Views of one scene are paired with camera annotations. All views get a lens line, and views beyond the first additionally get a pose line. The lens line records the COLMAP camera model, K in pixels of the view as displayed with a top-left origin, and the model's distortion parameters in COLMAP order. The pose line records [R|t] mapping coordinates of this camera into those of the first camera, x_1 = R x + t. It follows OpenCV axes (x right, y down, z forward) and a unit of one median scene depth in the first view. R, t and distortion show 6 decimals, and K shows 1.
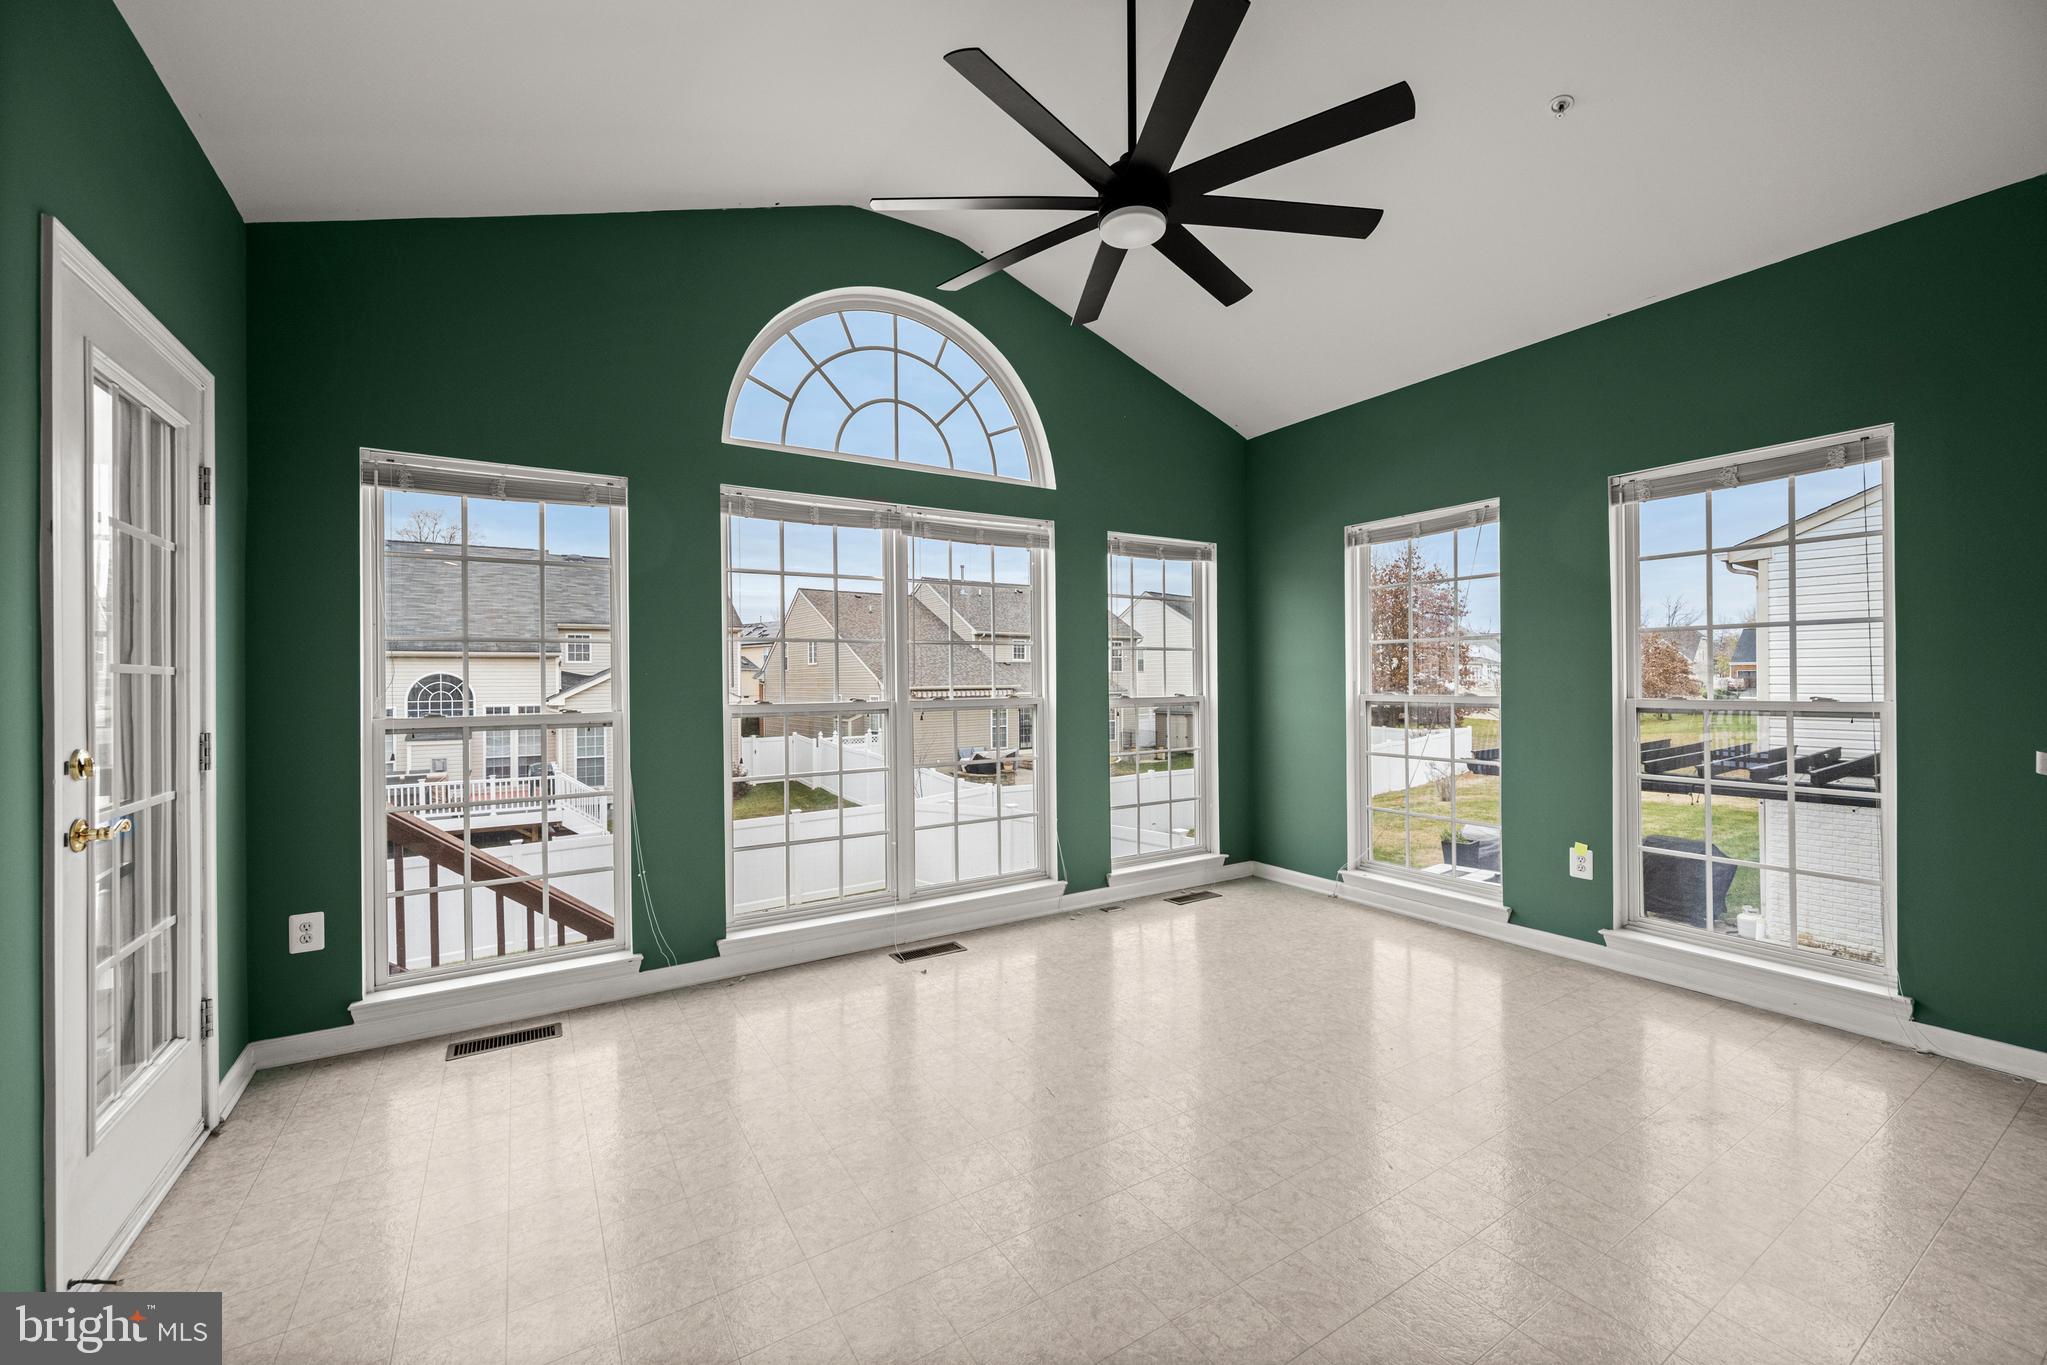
lens RADIAL K [[814.5, 0, 1031.3], [0, 814.5, 676.1], [0, 0, 1]] dist [0.000182, 0.000199]
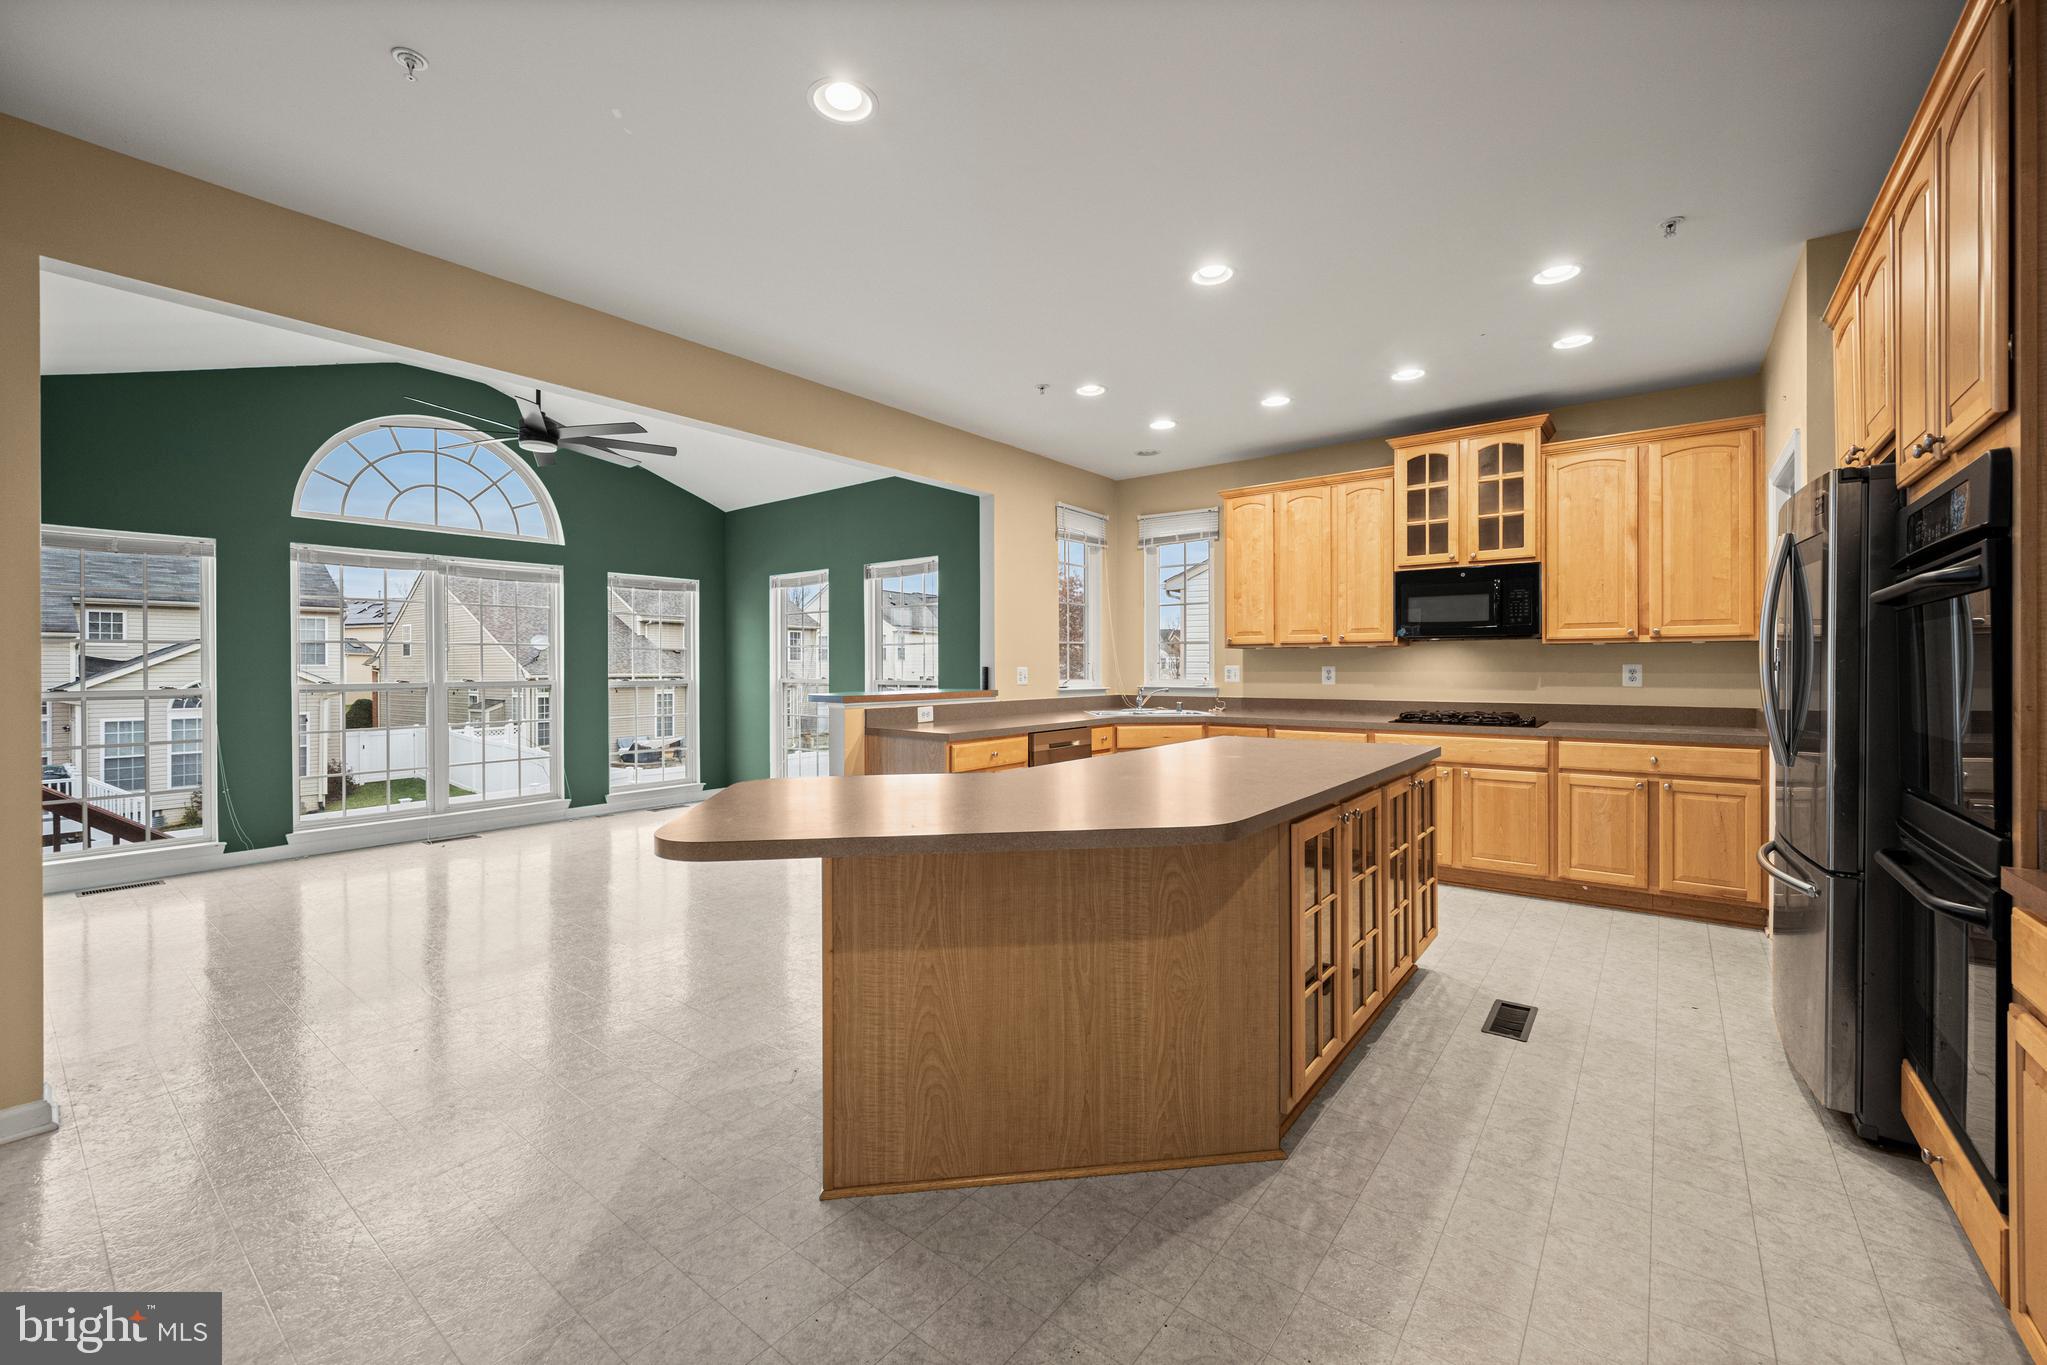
lens RADIAL K [[814.5, 0, 1020.0], [0, 814.5, 668.5], [0, 0, 1]] dist [0.000182, 0.000199]
pose [[0.941116, 0.005448, 0.338039, 0.313566], [-0.006796, 0.999973, 0.002803, -0.005660], [-0.338015, -0.004935, 0.941128, -0.724671]]
